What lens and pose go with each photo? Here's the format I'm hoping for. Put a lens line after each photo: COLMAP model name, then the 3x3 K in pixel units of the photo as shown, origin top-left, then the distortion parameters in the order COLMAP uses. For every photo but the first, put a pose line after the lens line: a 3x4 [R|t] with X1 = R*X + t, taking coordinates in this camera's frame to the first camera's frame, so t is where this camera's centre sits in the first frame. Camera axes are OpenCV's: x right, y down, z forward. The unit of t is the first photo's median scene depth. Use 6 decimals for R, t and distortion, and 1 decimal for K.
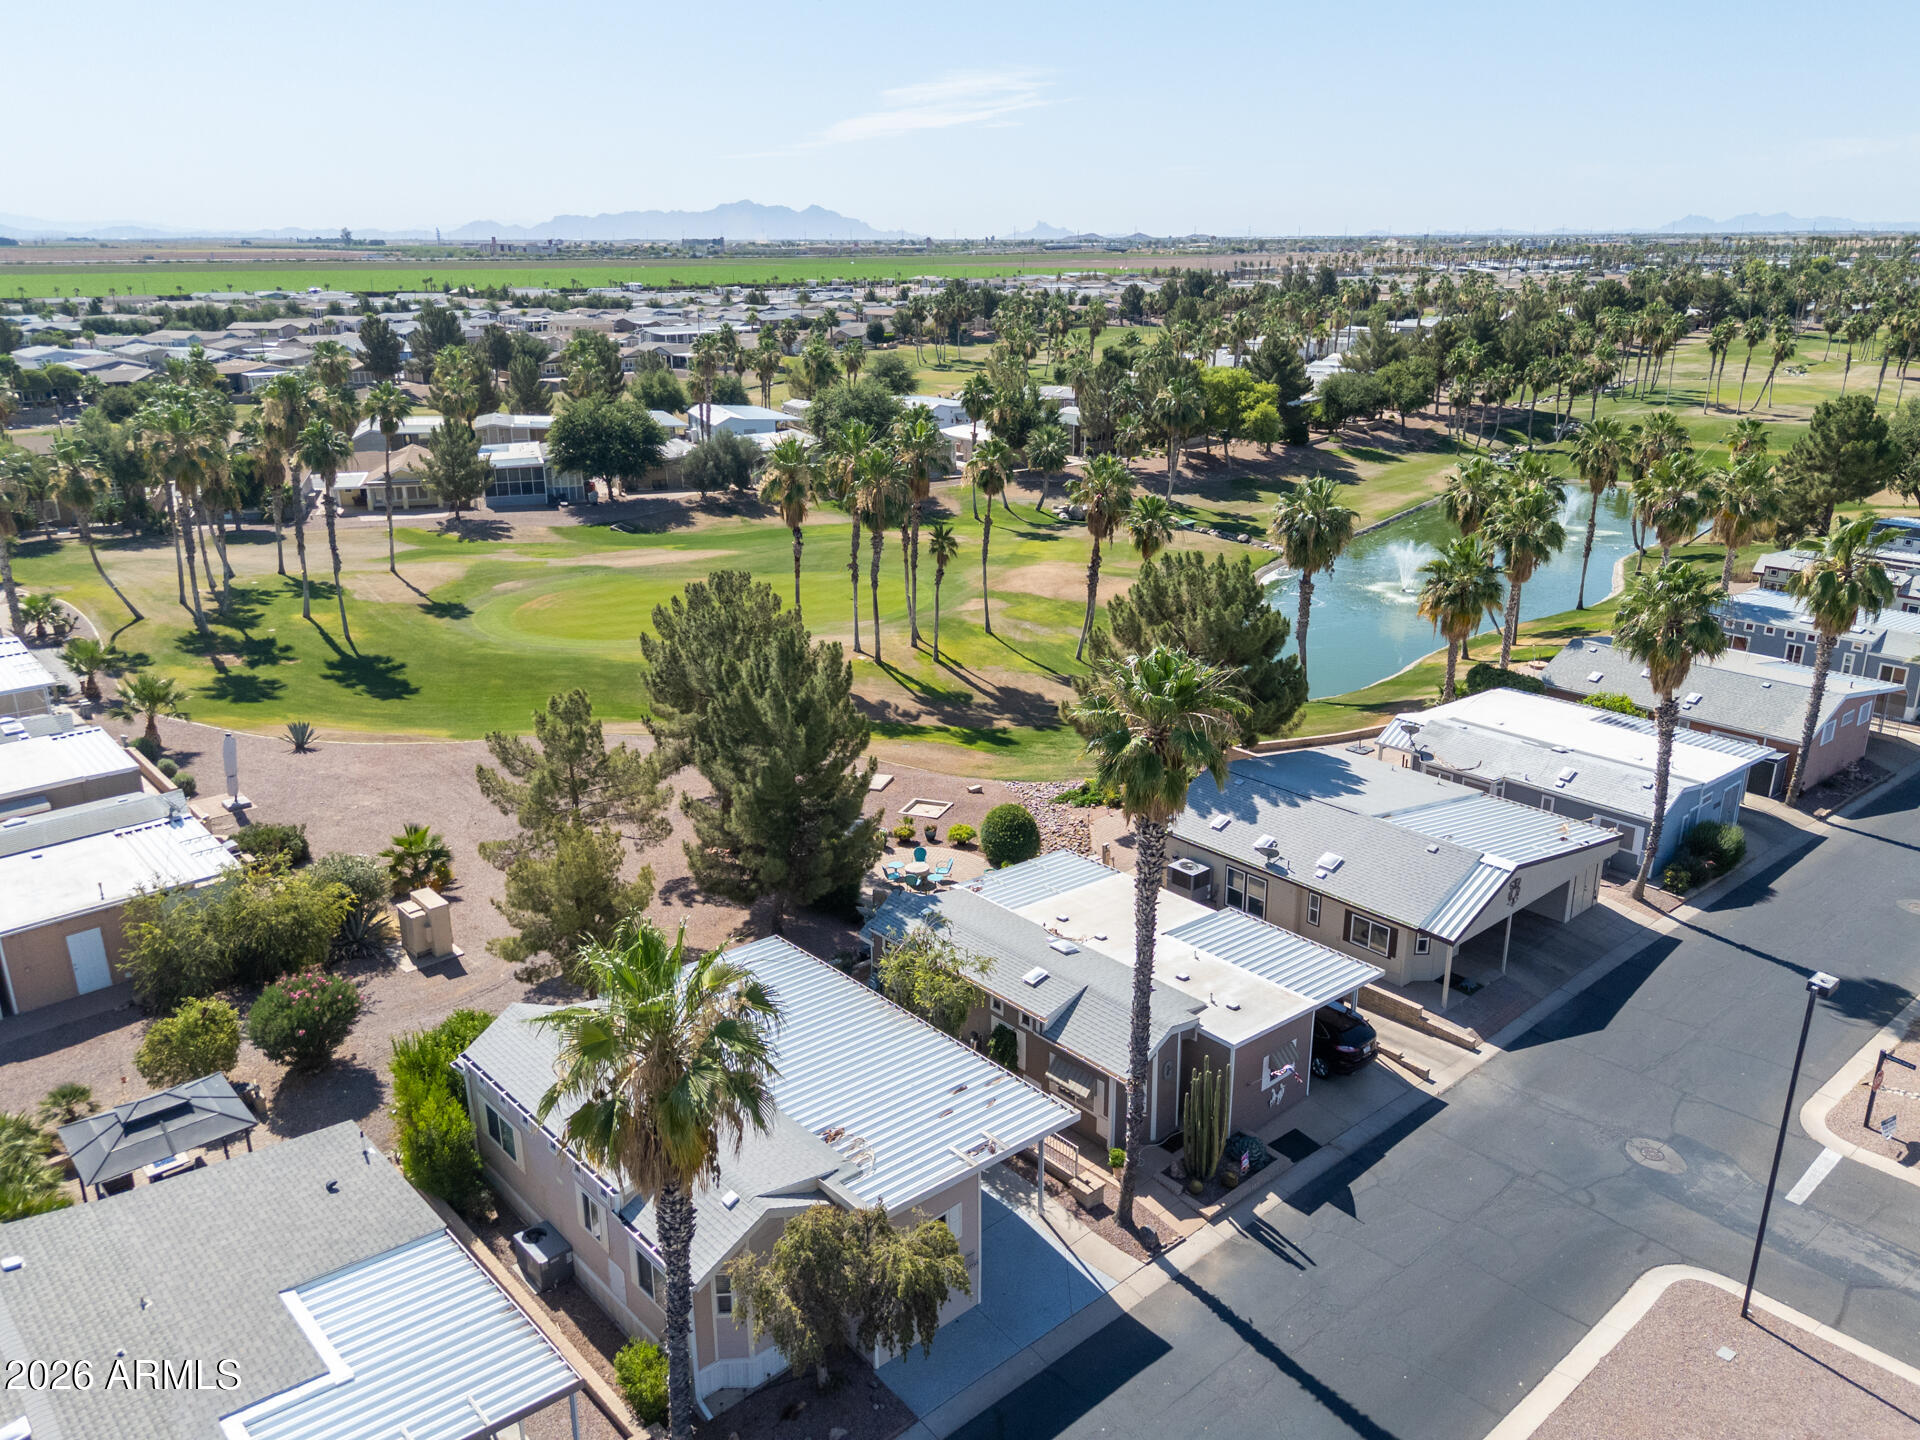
lens RADIAL K [[1413.7, 0, 962.7], [0, 1413.7, 720.6], [0, 0, 1]] dist [0.070514, -0.065414]
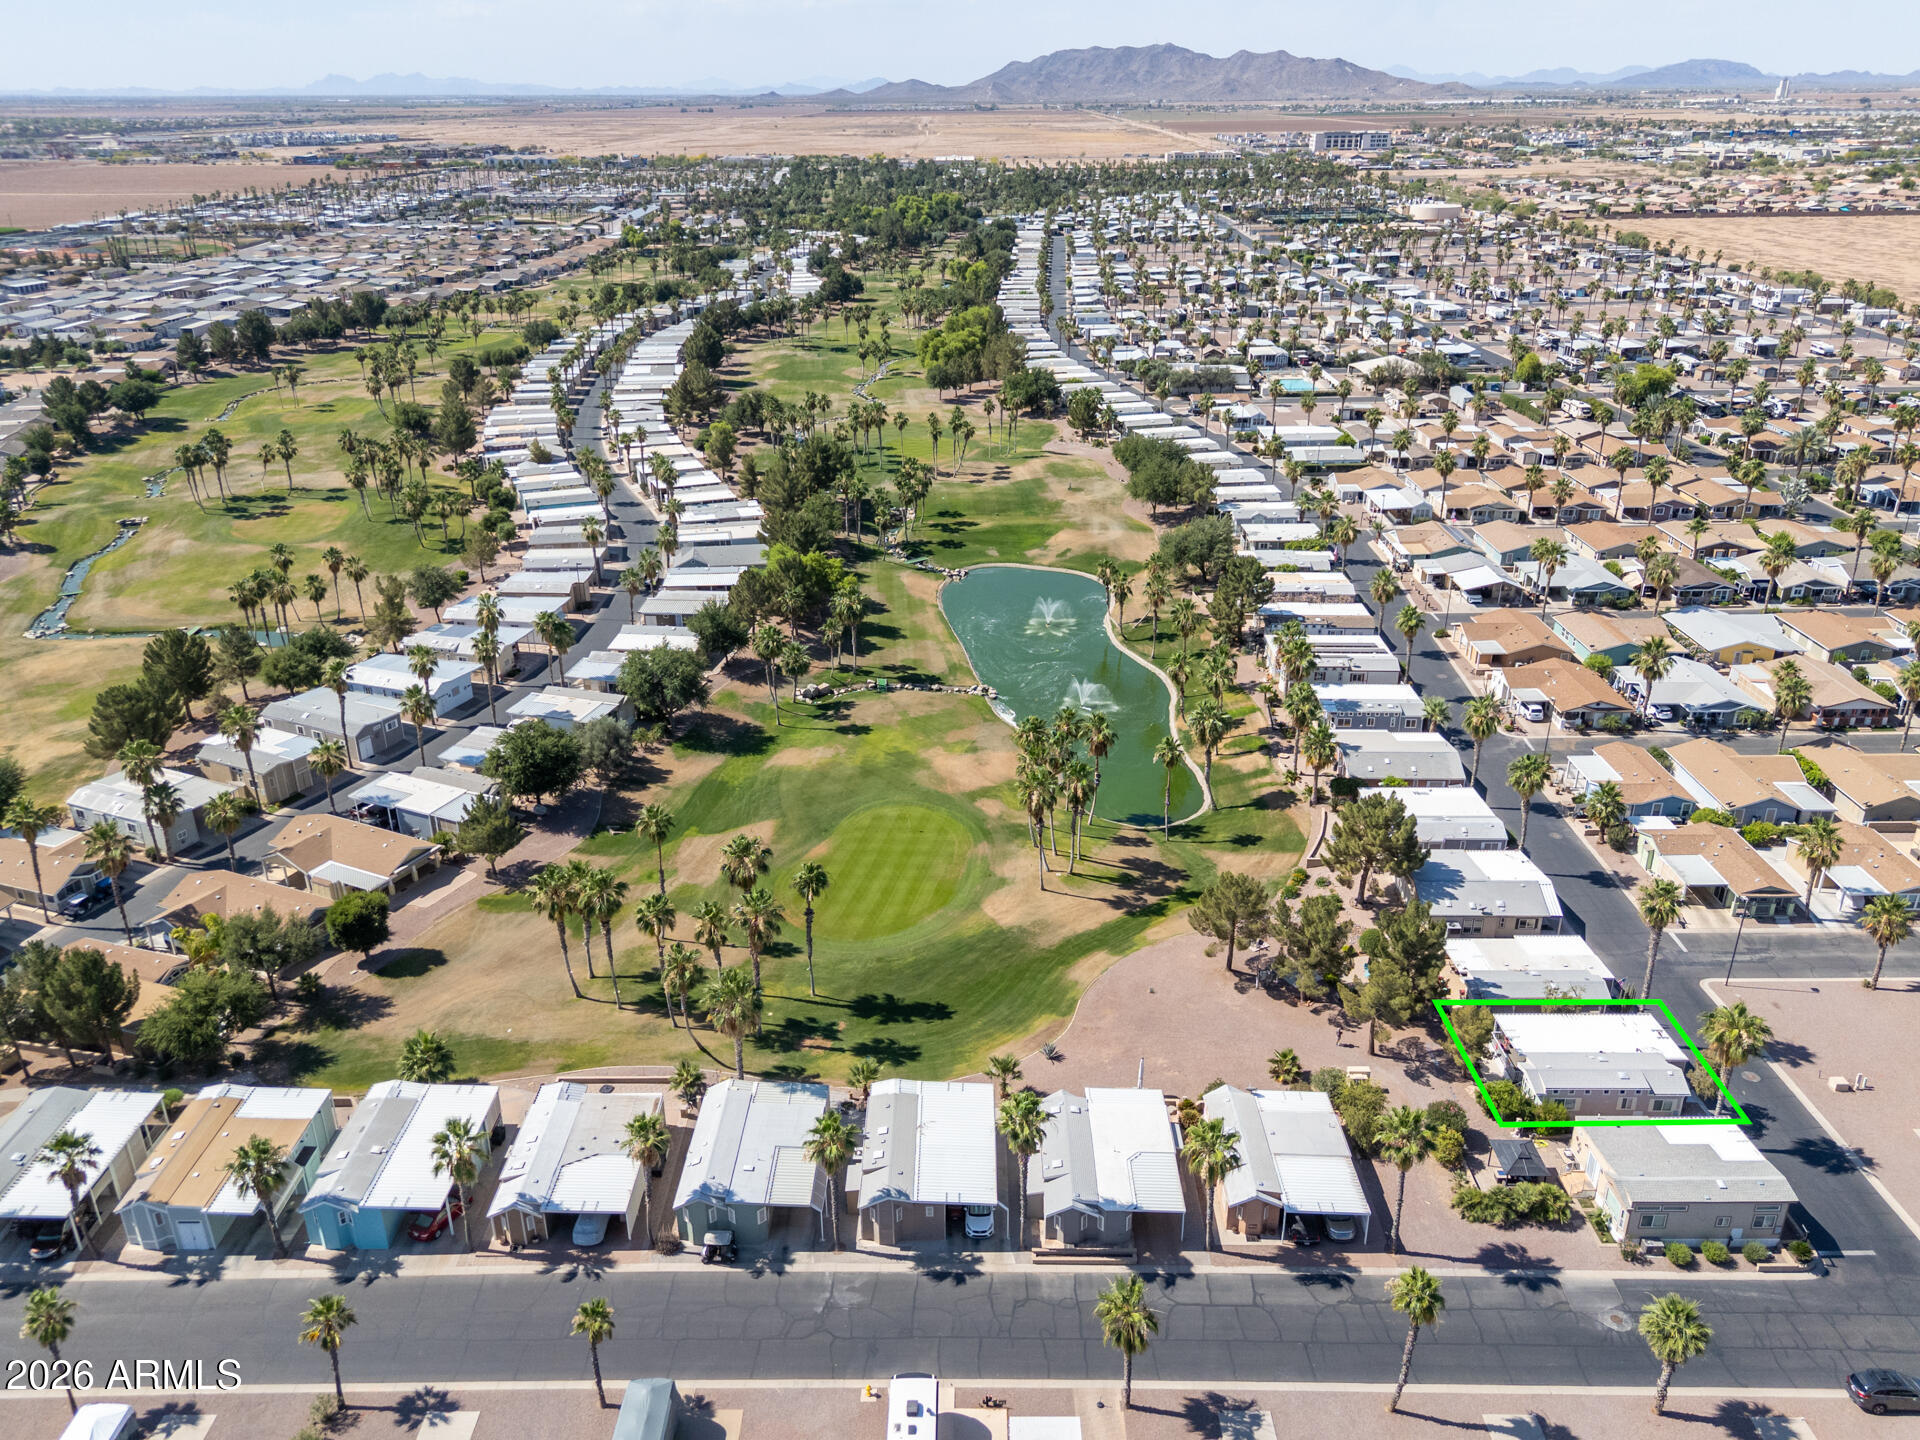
lens RADIAL K [[1413.7, 0, 955.9], [0, 1413.7, 718.5], [0, 0, 1]] dist [0.070514, -0.065414]
pose [[0.679435, -0.299036, 0.670034, -1.307771], [0.242098, 0.953407, 0.180011, -0.591330], [-0.692645, 0.039909, 0.720174, -0.143807]]
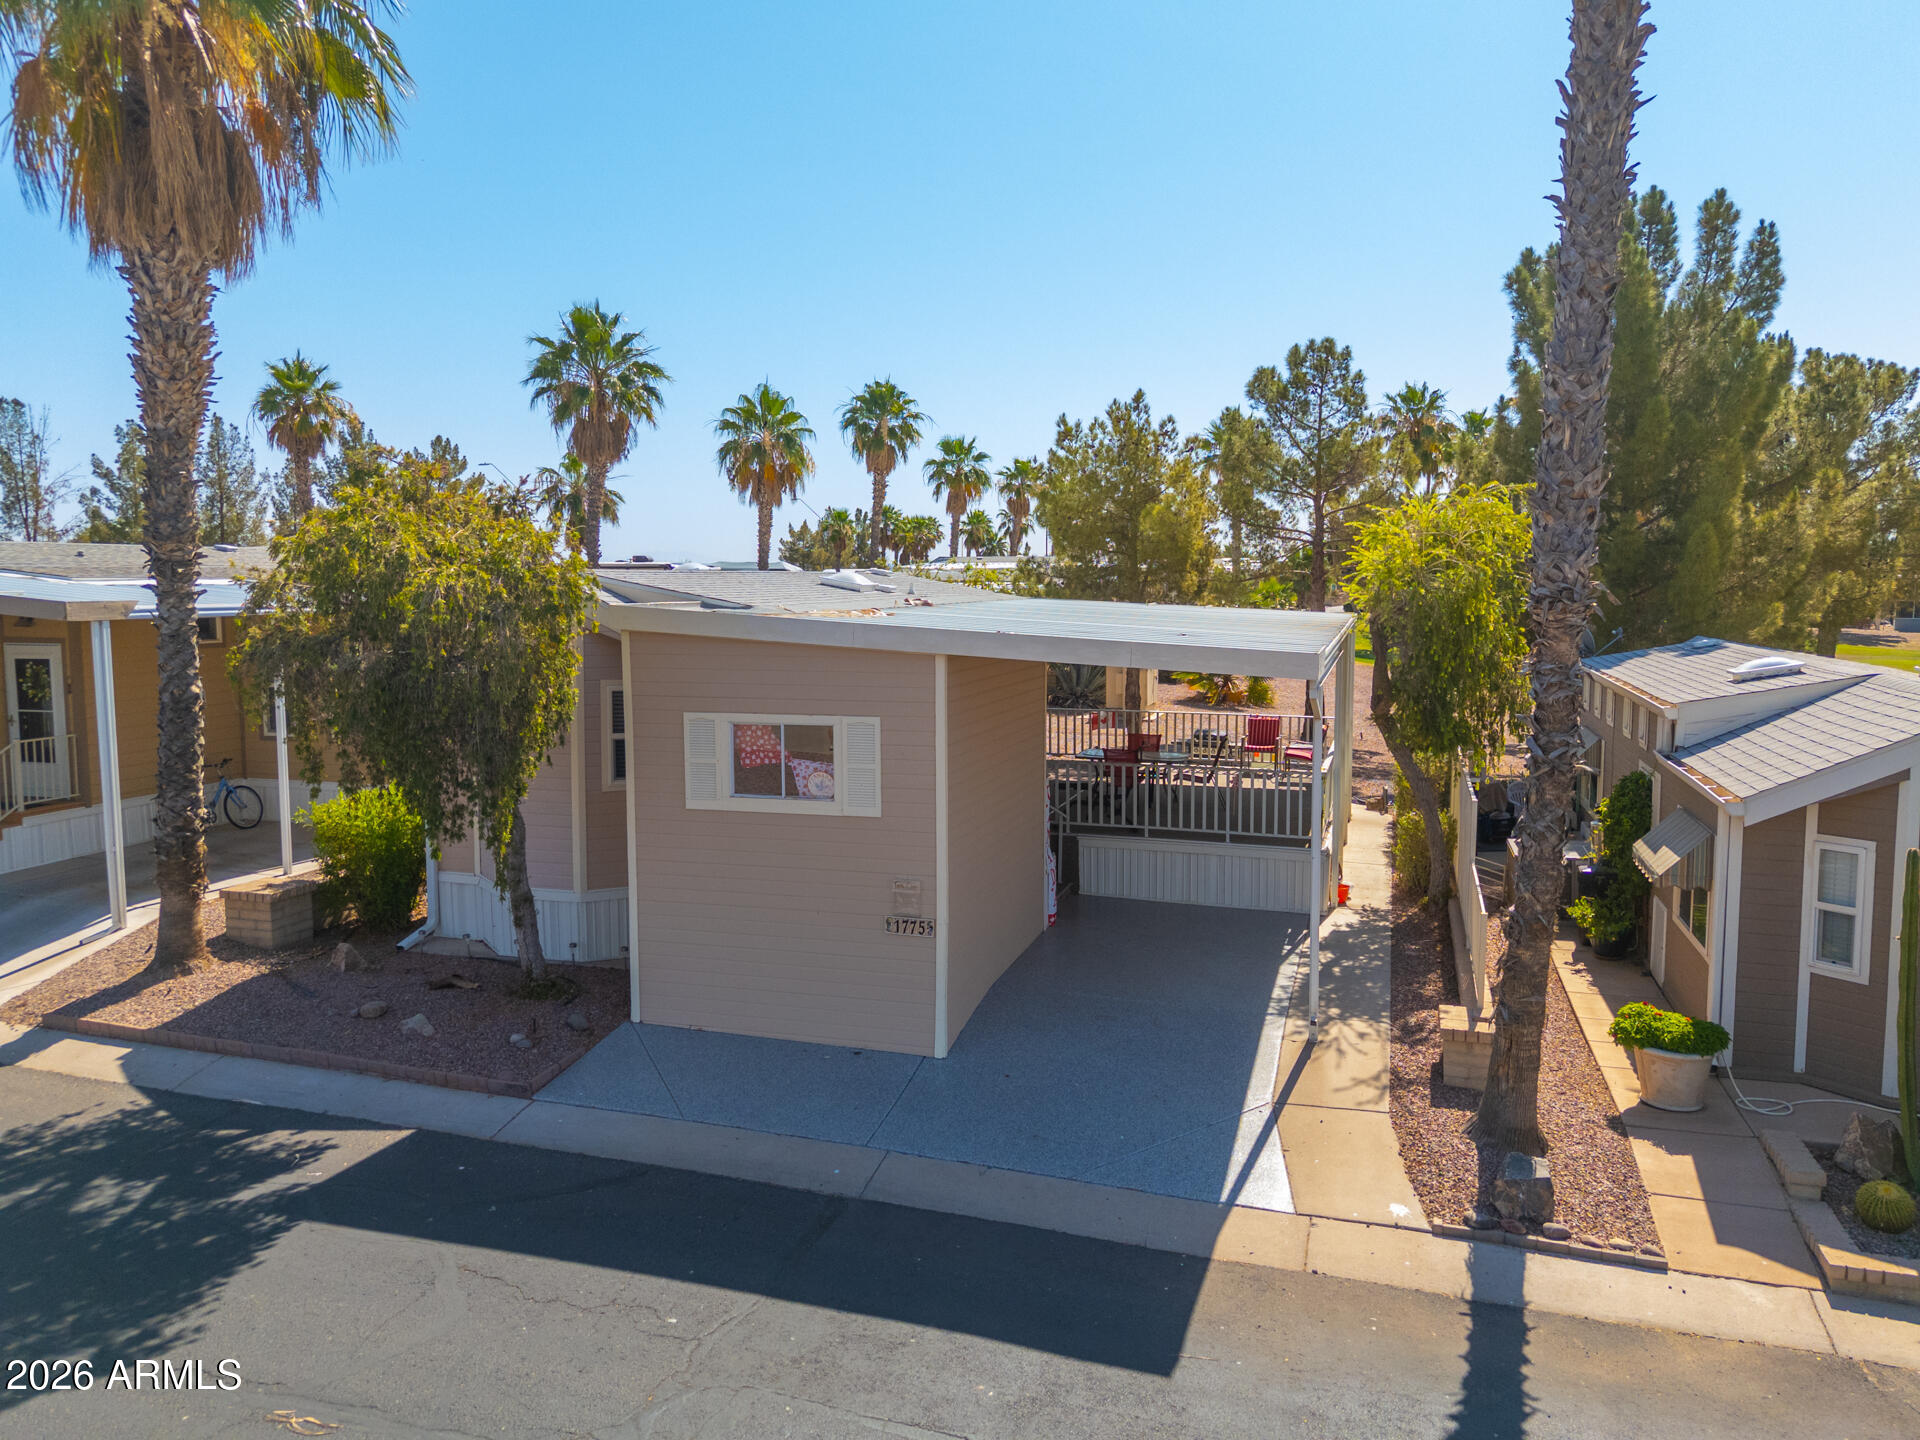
lens RADIAL K [[1413.7, 0, 961.2], [0, 1413.7, 716.2], [0, 0, 1]] dist [0.070514, -0.065414]
pose [[0.510059, 0.085261, -0.855903, 0.137328], [-0.271457, 0.960177, -0.066121, 0.140148], [0.816180, 0.266066, 0.512892, 0.321174]]
